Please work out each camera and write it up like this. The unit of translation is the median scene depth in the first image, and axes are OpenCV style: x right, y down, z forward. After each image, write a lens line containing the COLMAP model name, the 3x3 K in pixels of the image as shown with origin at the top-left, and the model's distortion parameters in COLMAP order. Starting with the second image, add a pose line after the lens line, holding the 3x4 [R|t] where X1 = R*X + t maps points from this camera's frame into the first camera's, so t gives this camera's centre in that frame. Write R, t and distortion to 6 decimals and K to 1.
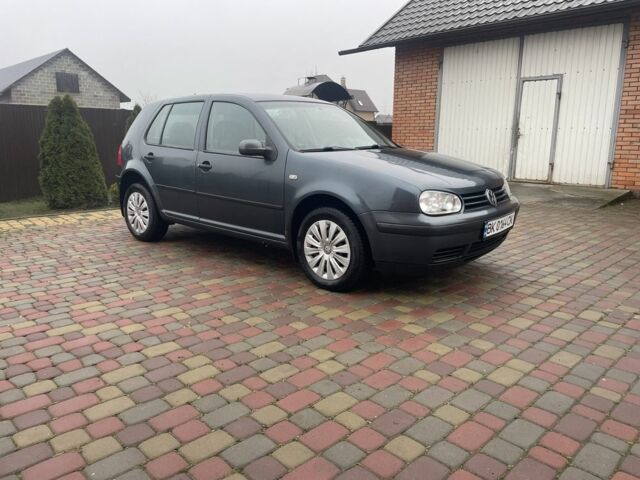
lens RADIAL K [[487.3, 0, 320.0], [0, 487.3, 240.0], [0, 0, 1]] dist [-0.002114, -0.004102]
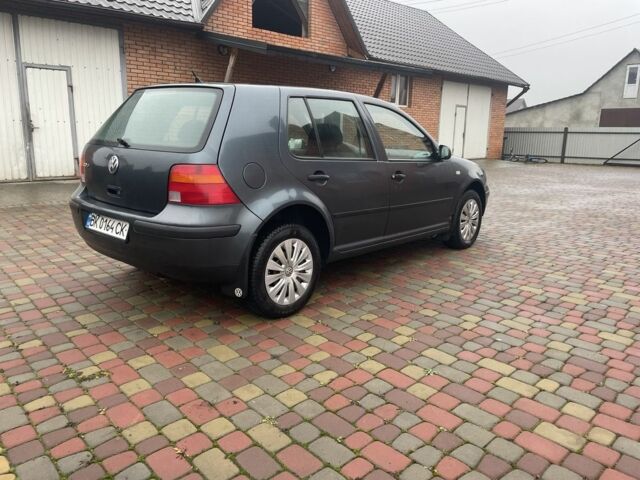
lens RADIAL K [[487.3, 0, 320.0], [0, 487.3, 240.0], [0, 0, 1]] dist [-0.002114, -0.004102]
pose [[0.016041, -0.222844, 0.974722, -0.598902], [0.191915, 0.957408, 0.215728, -0.135227], [-0.981280, 0.183604, 0.058125, 0.575466]]
